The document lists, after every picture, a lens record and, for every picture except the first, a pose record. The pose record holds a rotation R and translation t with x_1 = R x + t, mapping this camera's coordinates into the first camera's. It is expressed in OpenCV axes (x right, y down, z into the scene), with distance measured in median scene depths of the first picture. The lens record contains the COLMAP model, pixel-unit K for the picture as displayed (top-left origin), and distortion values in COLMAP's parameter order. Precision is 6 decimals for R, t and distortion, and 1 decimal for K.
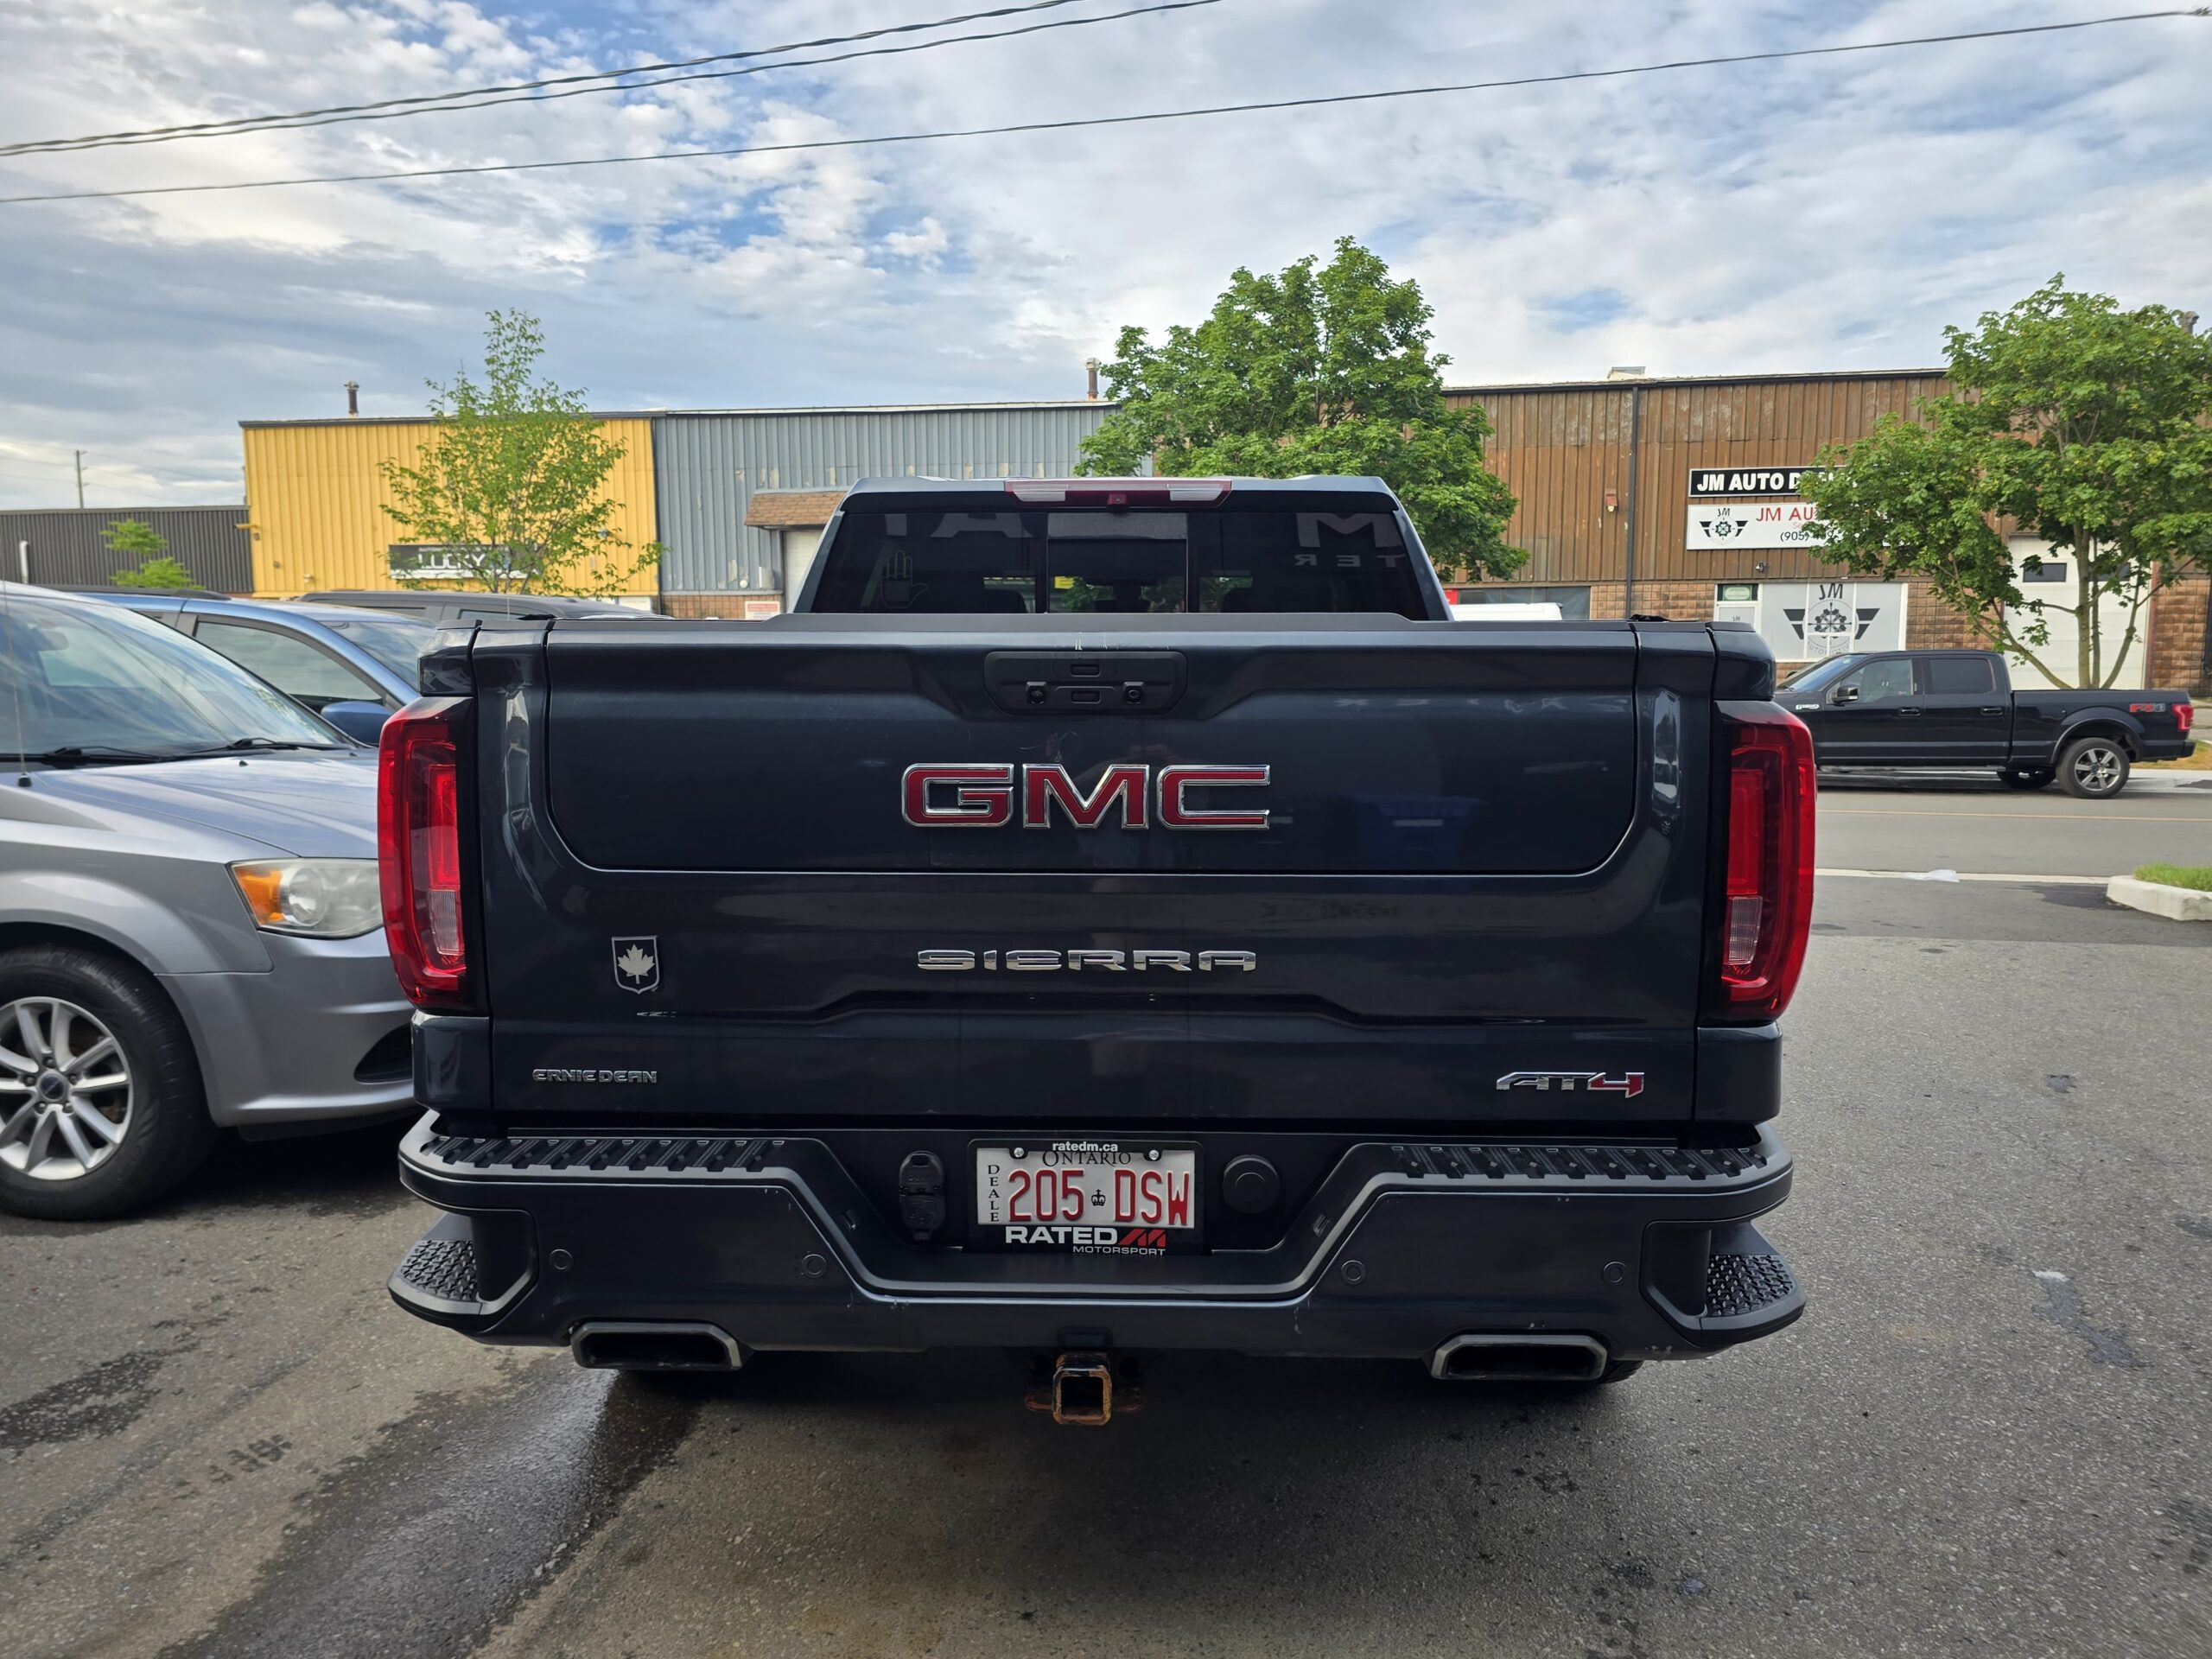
lens RADIAL K [[1608.9, 0, 1116.4], [0, 1608.9, 828.7], [0, 0, 1]] dist [0.019069, -0.025852]
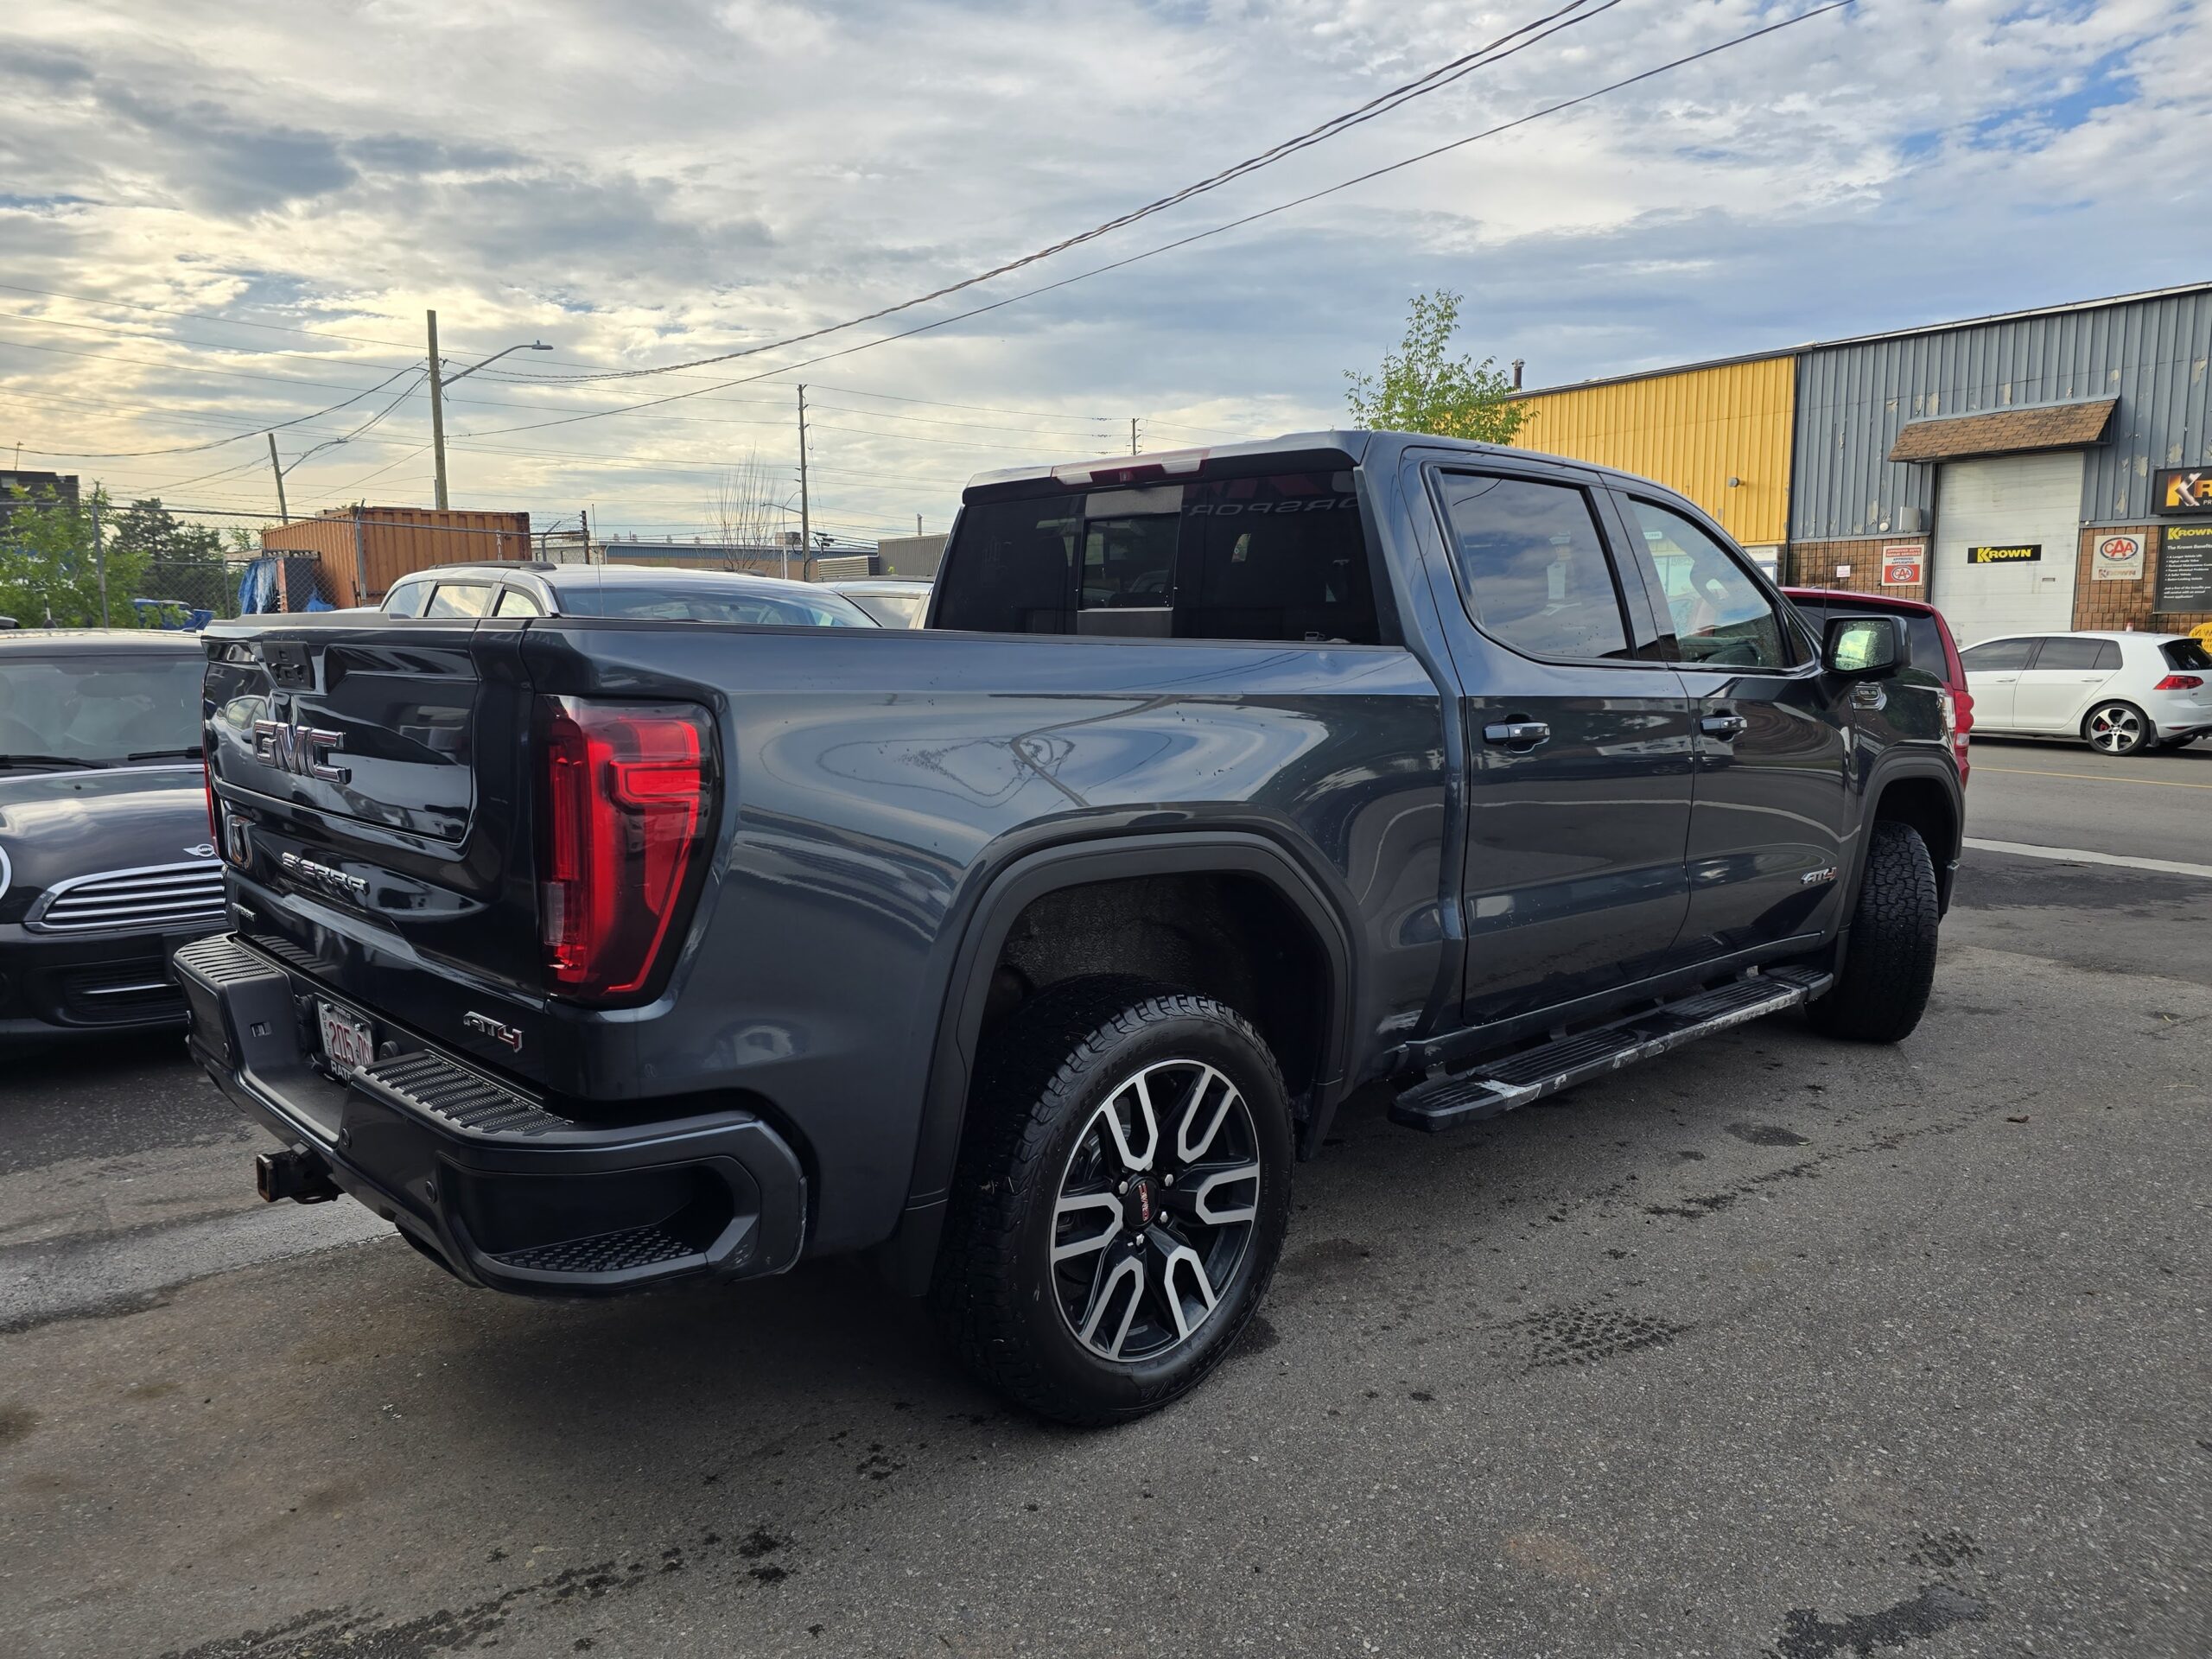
lens RADIAL K [[1608.9, 0, 1113.5], [0, 1608.9, 845.7], [0, 0, 1]] dist [0.019069, -0.025852]
pose [[0.663188, 0.094719, -0.742435, 0.107483], [-0.063344, 0.995504, 0.070422, -0.005992], [0.745768, 0.000325, 0.666206, 0.043912]]
